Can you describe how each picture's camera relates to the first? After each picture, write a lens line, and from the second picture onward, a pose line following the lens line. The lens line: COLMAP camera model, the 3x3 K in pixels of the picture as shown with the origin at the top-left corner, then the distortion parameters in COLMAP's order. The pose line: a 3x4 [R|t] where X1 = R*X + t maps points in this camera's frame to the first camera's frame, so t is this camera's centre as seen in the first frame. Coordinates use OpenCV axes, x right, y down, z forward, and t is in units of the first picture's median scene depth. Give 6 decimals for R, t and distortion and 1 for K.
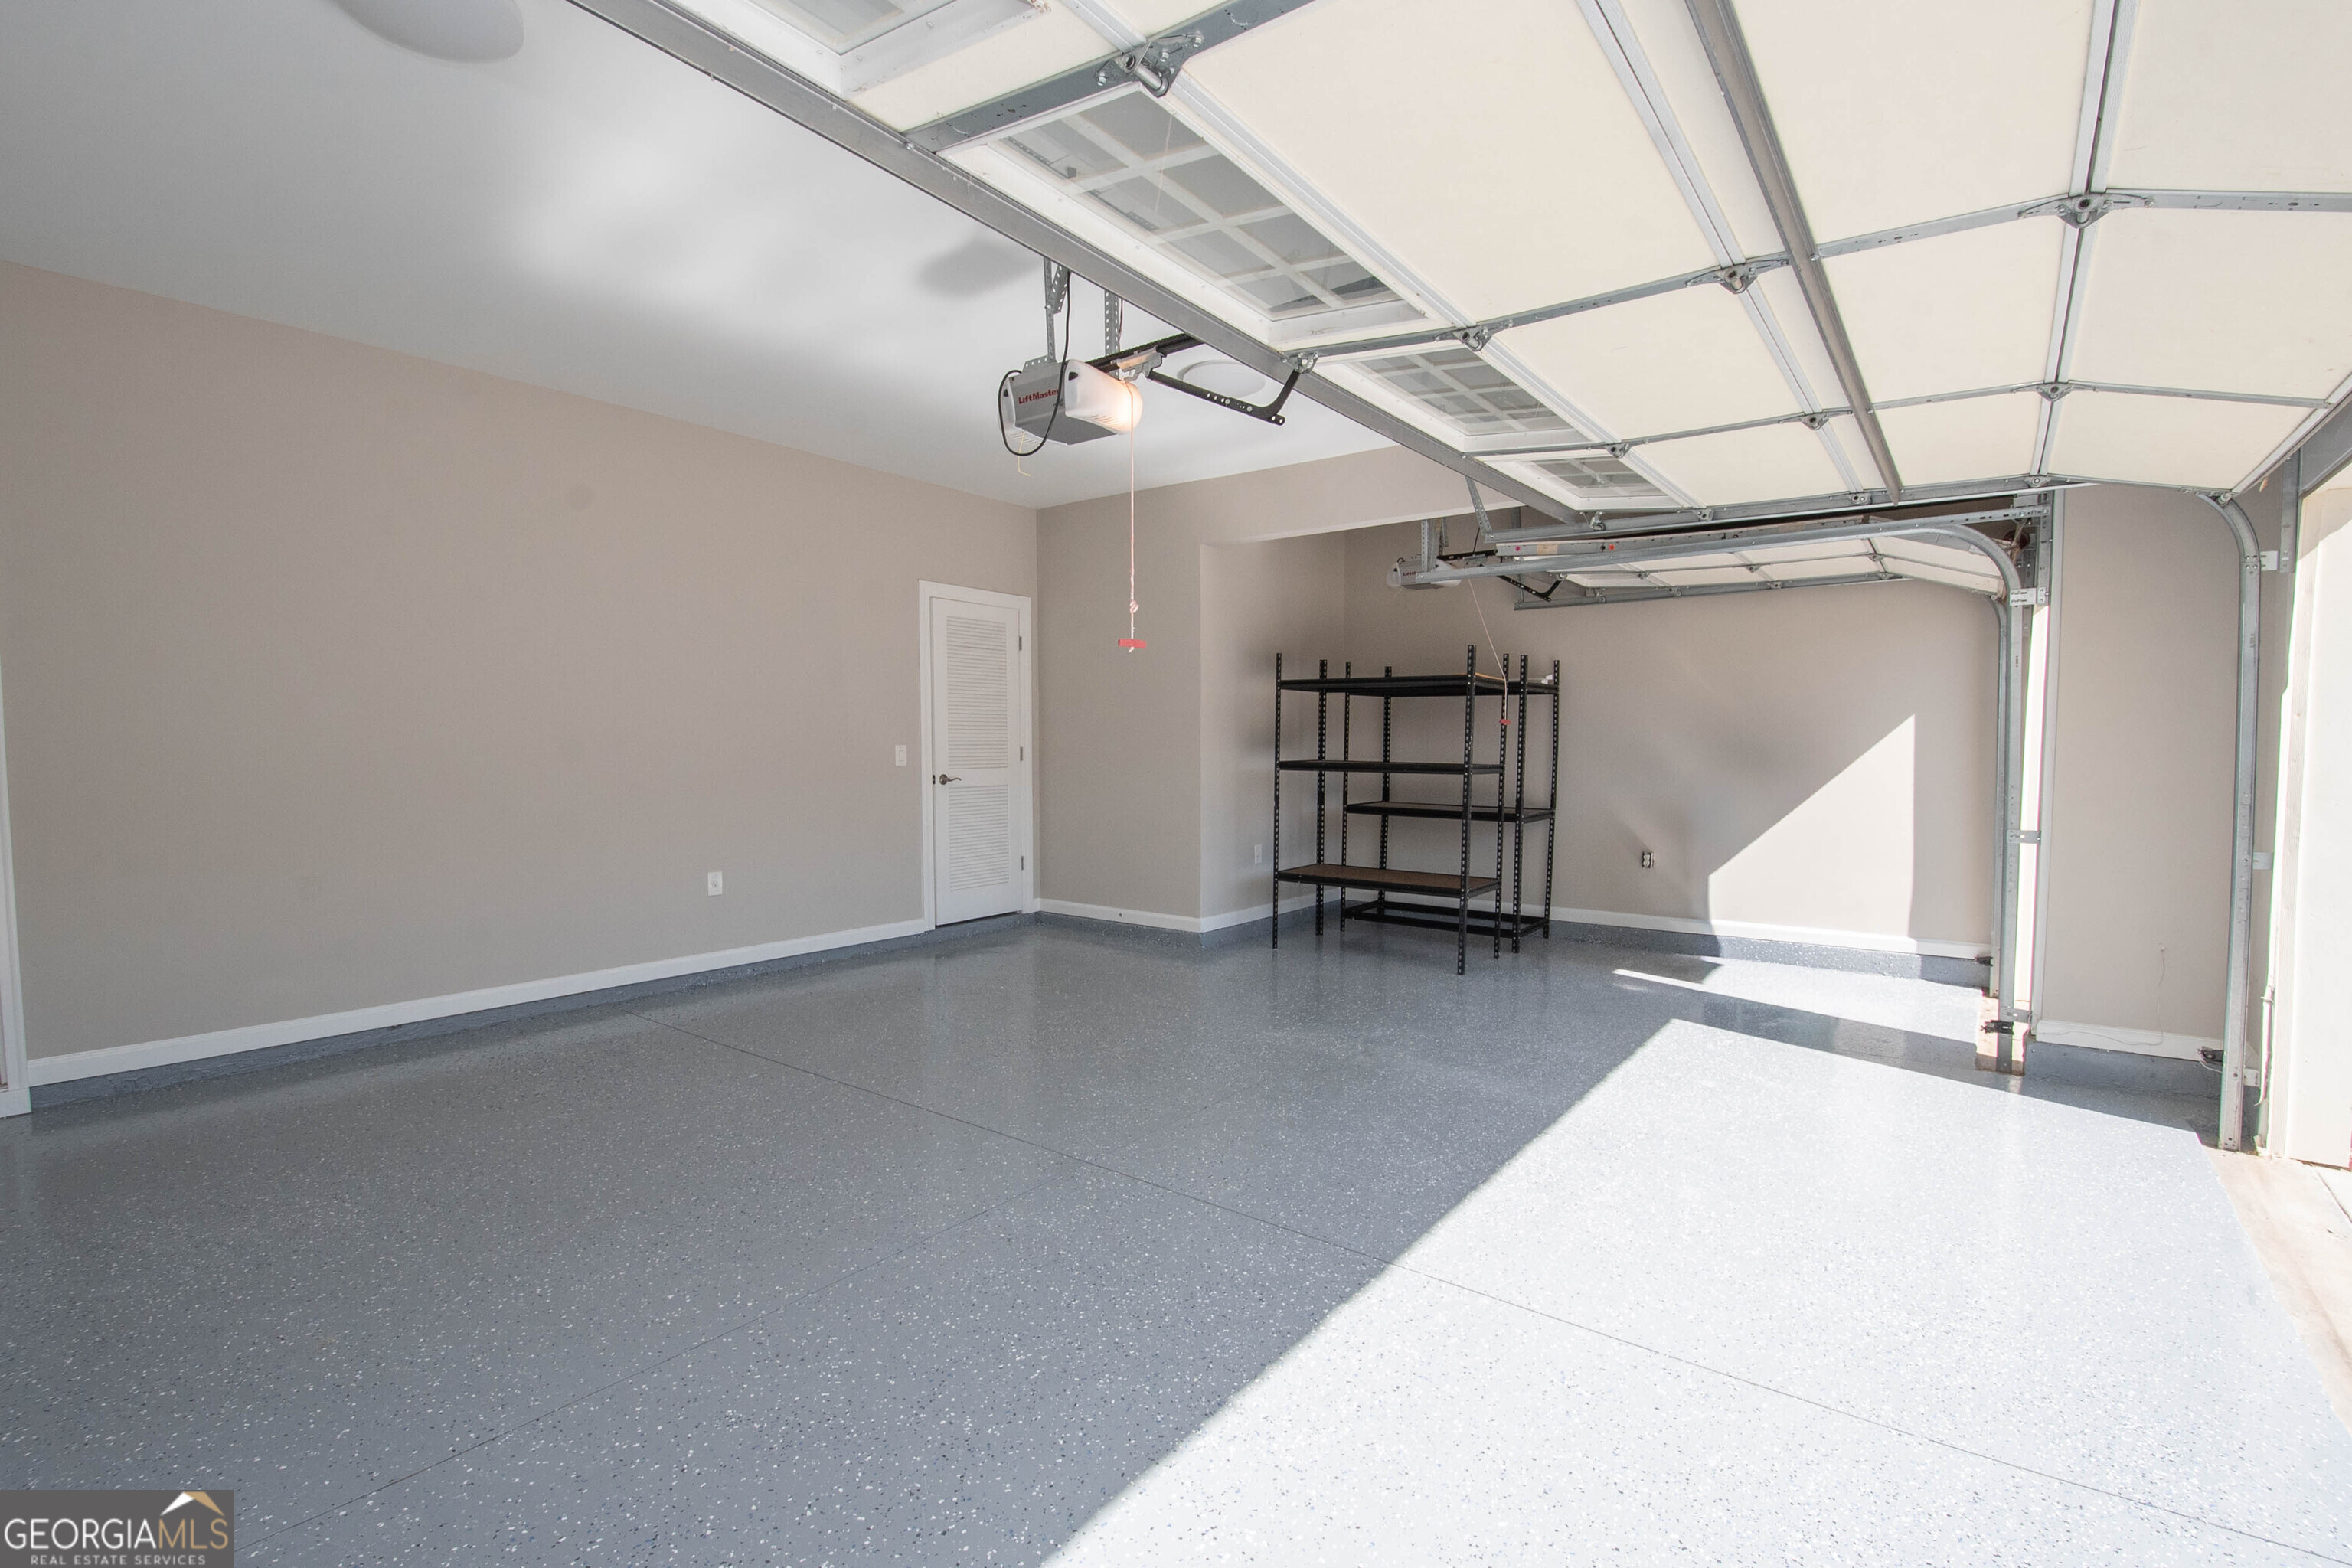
lens RADIAL K [[1048.5, 0, 1190.1], [0, 1048.5, 812.0], [0, 0, 1]] dist [0.018645, -0.026822]
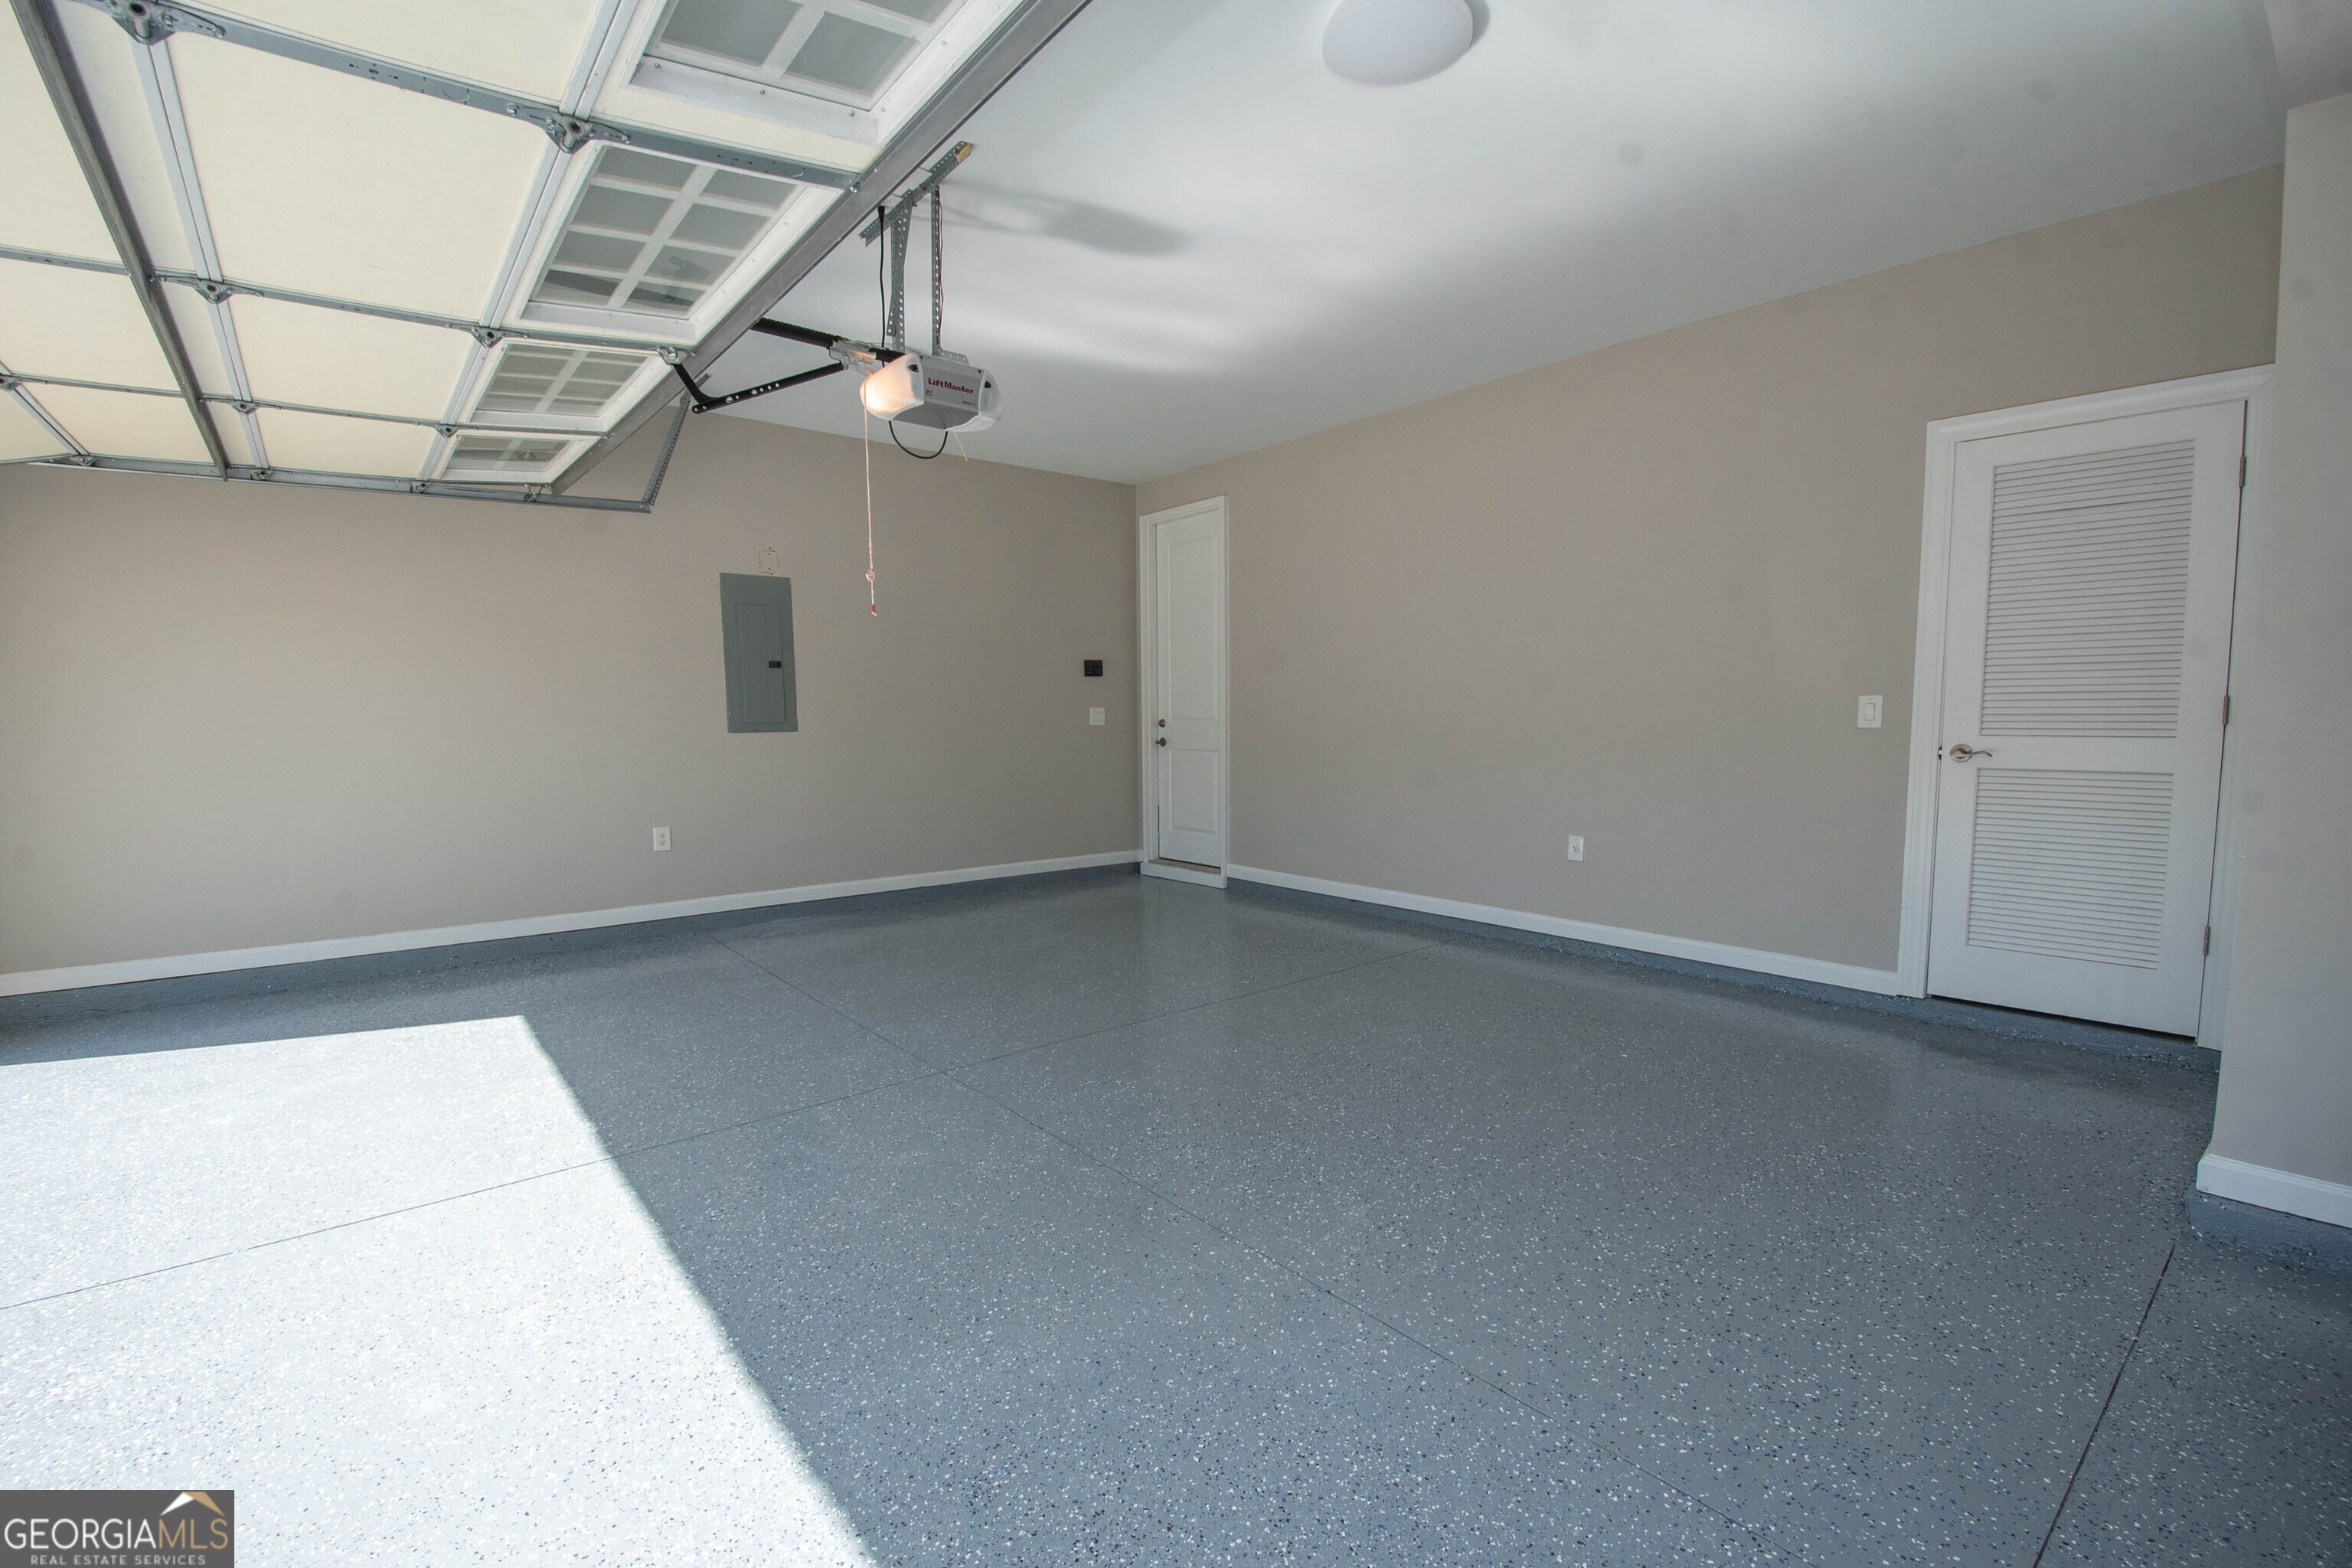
lens RADIAL K [[1040.2, 0, 1179.3], [0, 1040.2, 807.2], [0, 0, 1]] dist [-0.000247, -0.015455]
pose [[-0.235695, 0.091731, -0.967488, 0.754900], [-0.053150, 0.992829, 0.107082, -0.069856], [0.970373, 0.076661, -0.229129, 1.253228]]
